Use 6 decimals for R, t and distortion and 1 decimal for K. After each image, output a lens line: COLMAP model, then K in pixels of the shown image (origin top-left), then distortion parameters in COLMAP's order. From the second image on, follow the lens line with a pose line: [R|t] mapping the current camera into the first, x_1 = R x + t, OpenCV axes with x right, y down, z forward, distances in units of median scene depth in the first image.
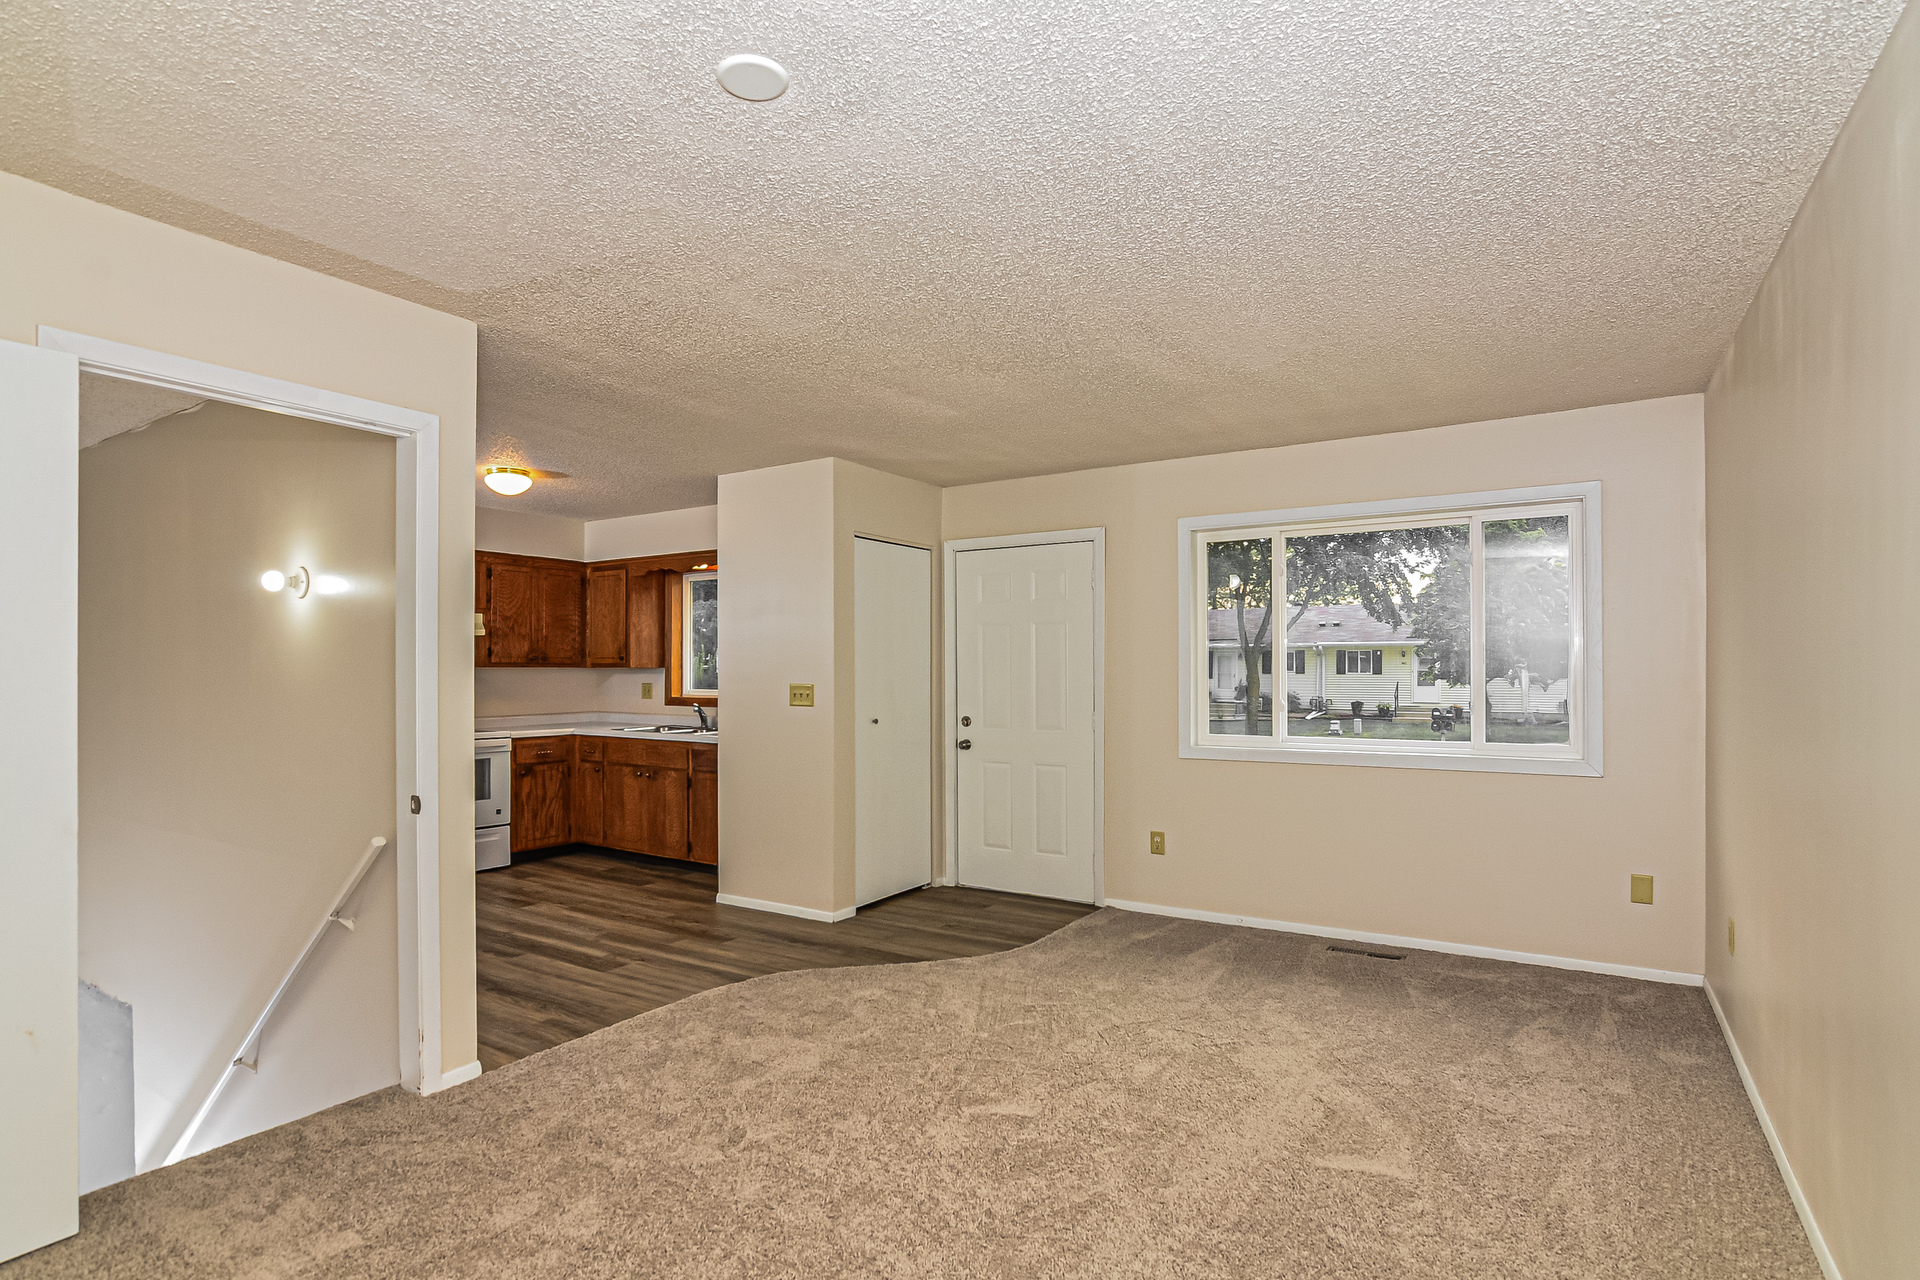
lens RADIAL K [[951.4, 0, 959.4], [0, 951.4, 662.5], [0, 0, 1]] dist [-0.029759, 0.002945]
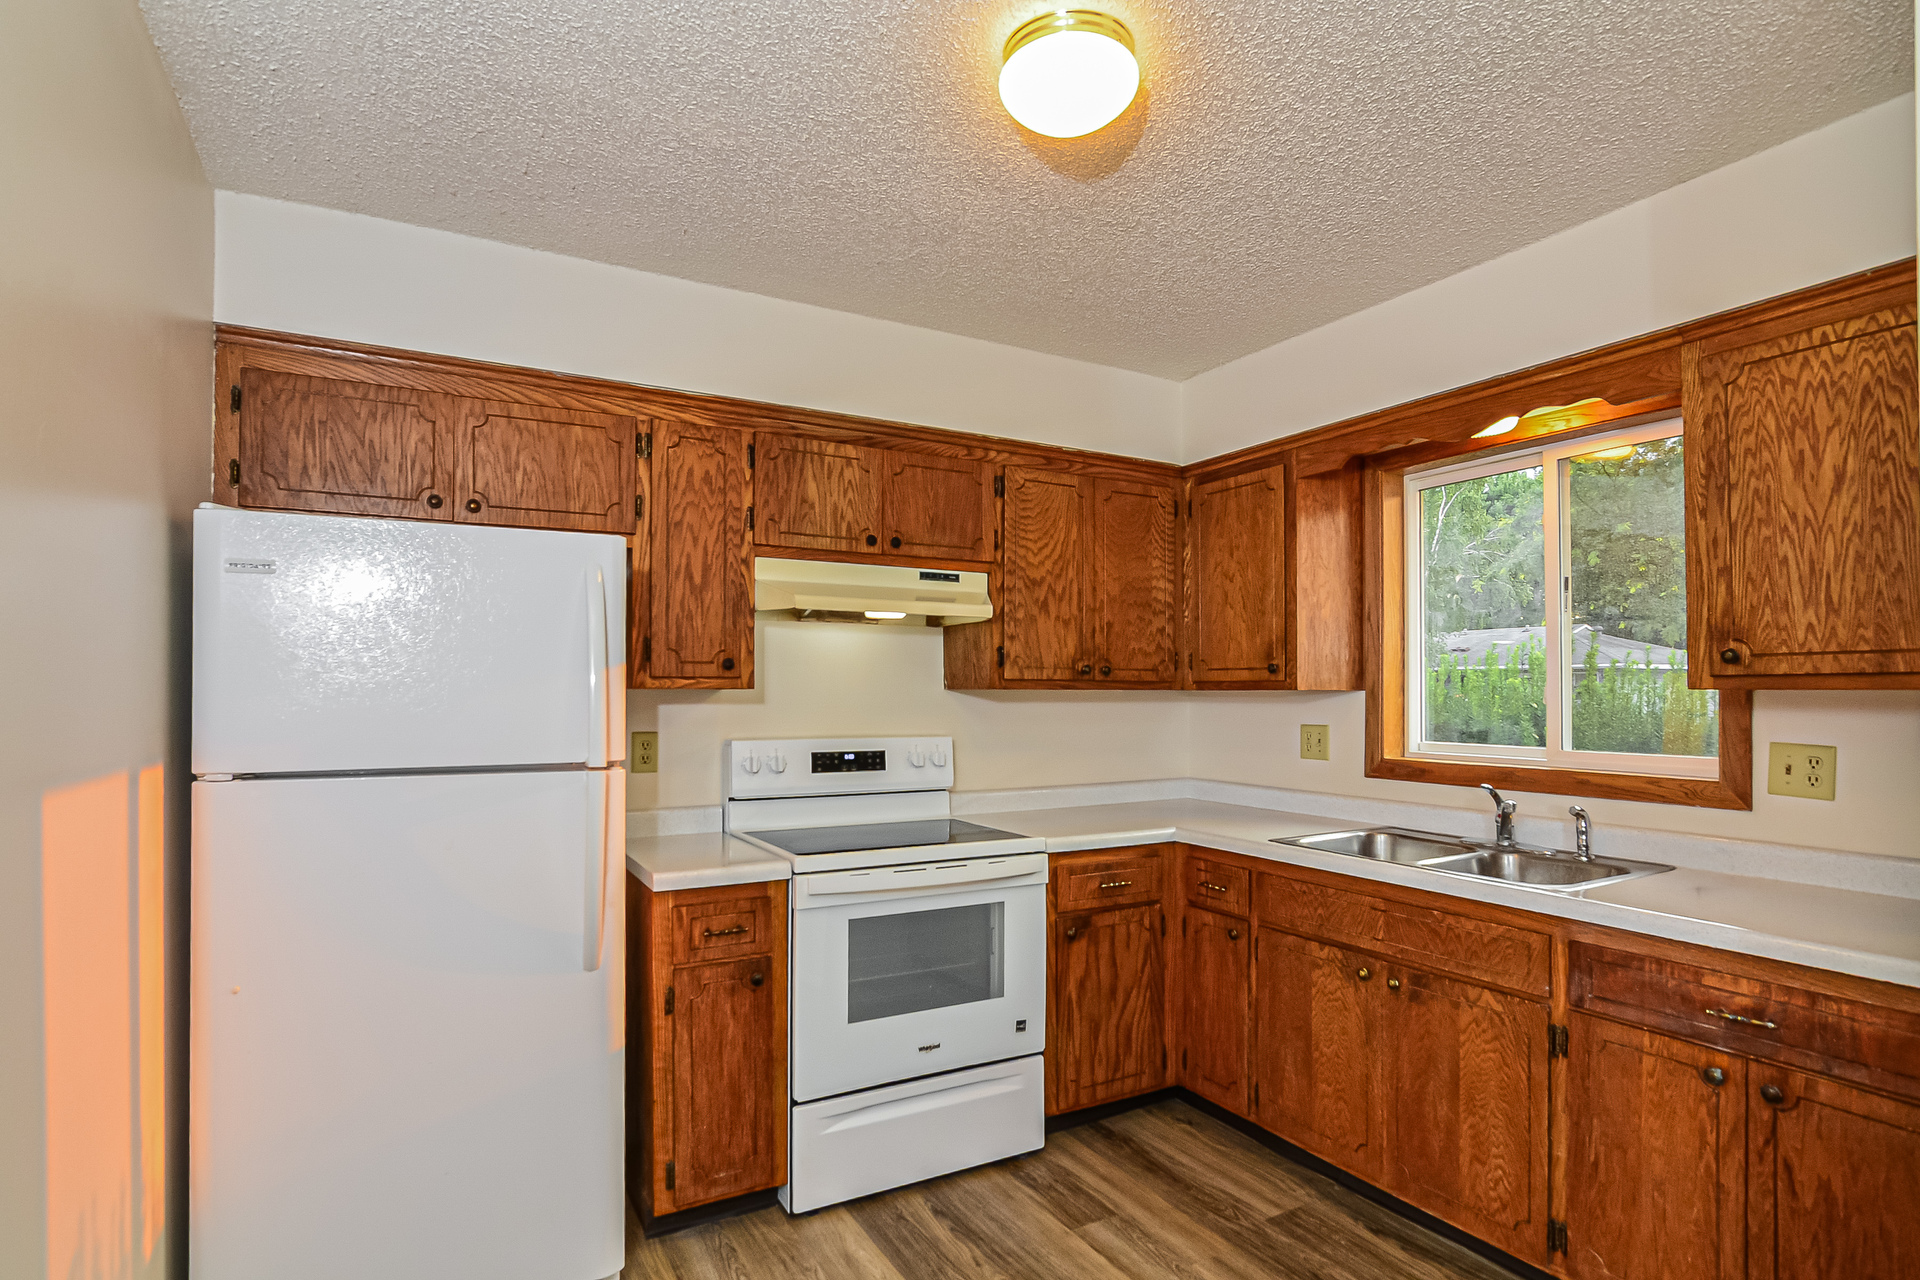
lens RADIAL K [[951.4, 0, 951.2], [0, 951.4, 689.5], [0, 0, 1]] dist [-0.029759, 0.002945]
pose [[0.878917, 0.002071, -0.476971, -0.370318], [-0.001446, 0.999998, 0.001678, 0.005853], [0.476973, -0.000785, 0.878917, 0.723378]]
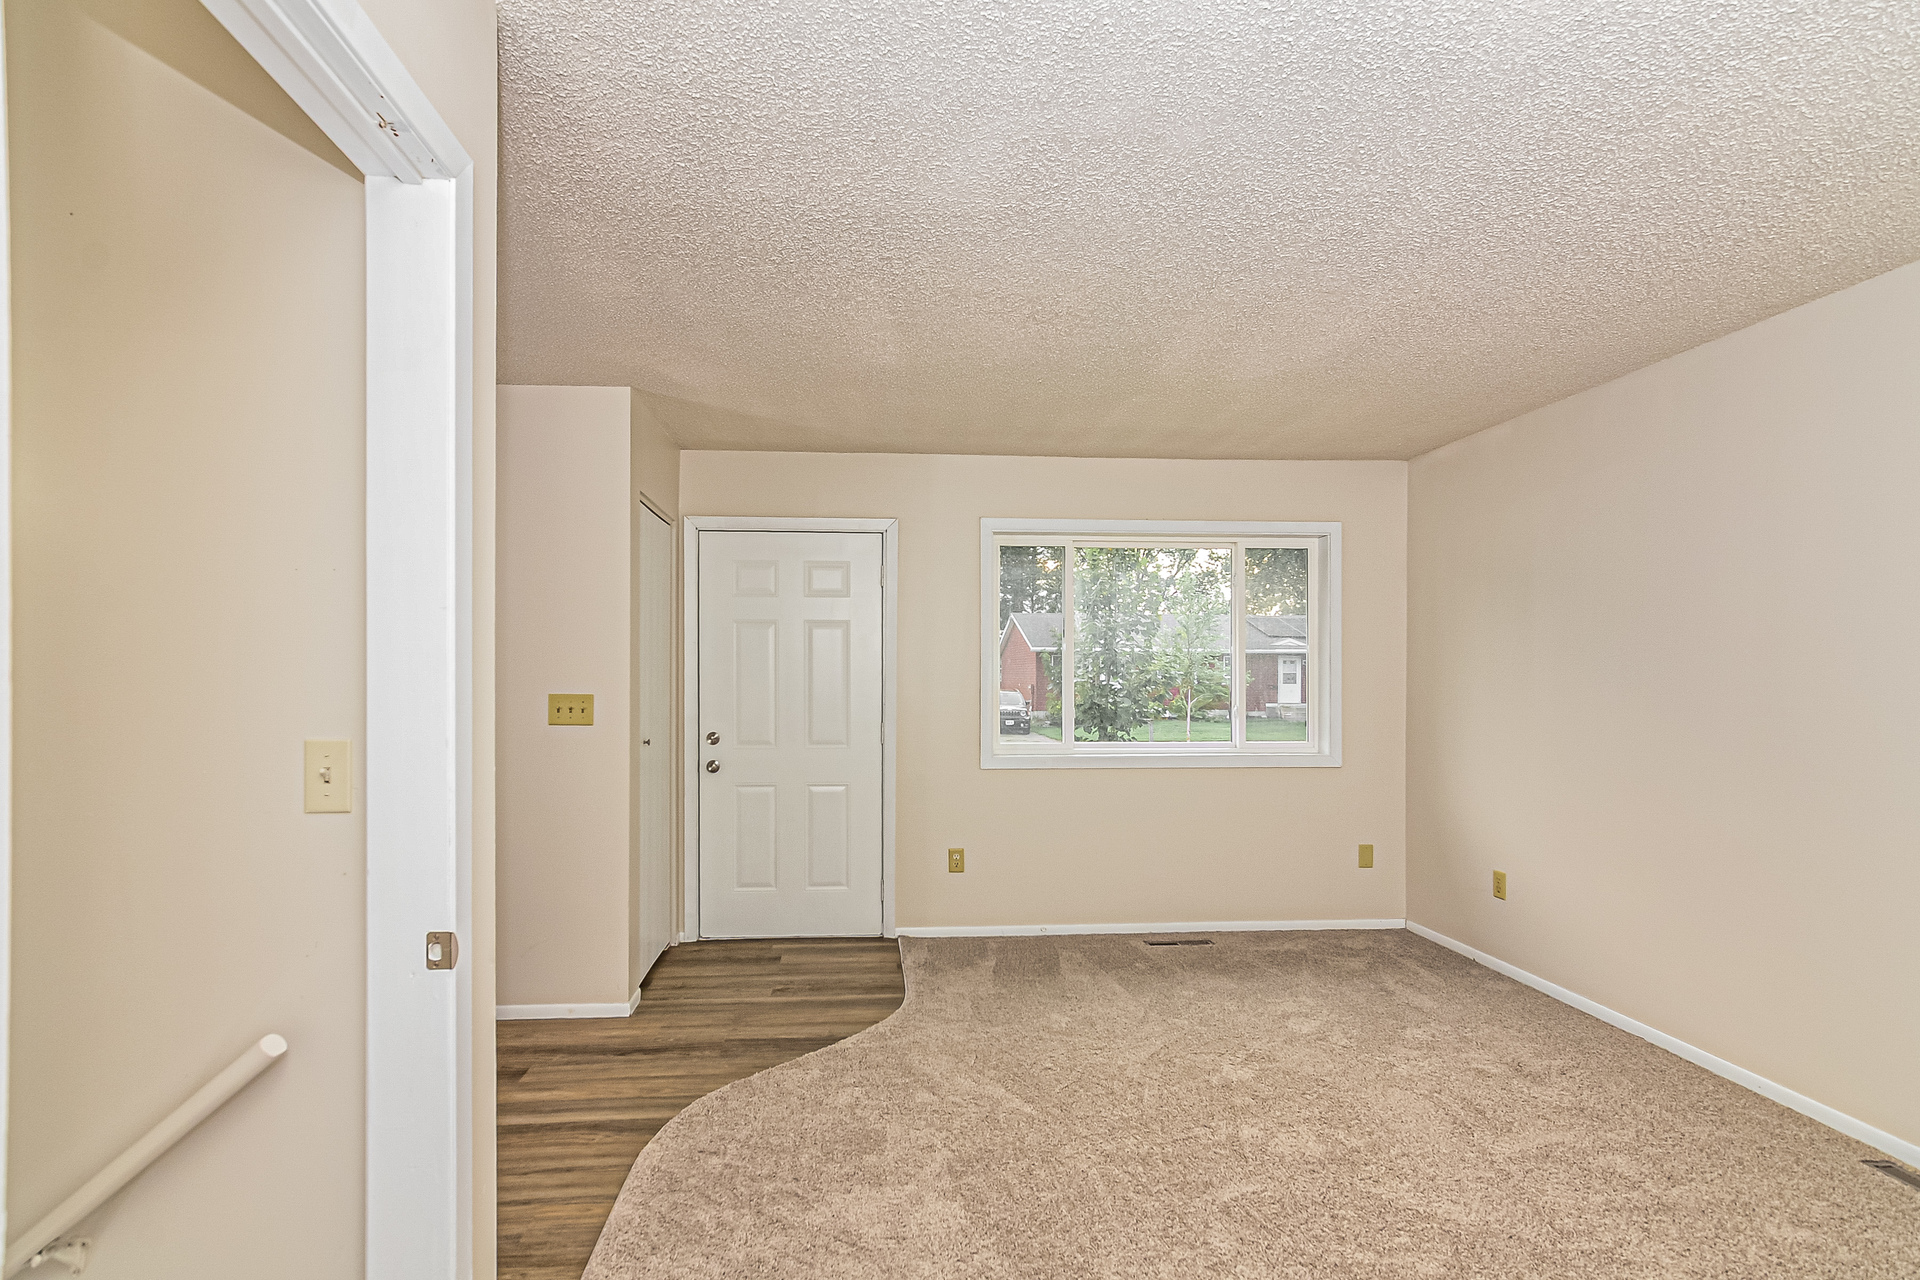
lens RADIAL K [[951.4, 0, 911.2], [0, 951.4, 668.9], [0, 0, 1]] dist [-0.029759, 0.002945]
pose [[0.807632, 0.008955, 0.589619, -0.371530], [-0.009707, 0.999951, -0.001890, 0.002483], [-0.589607, -0.004197, 0.807679, 0.260412]]
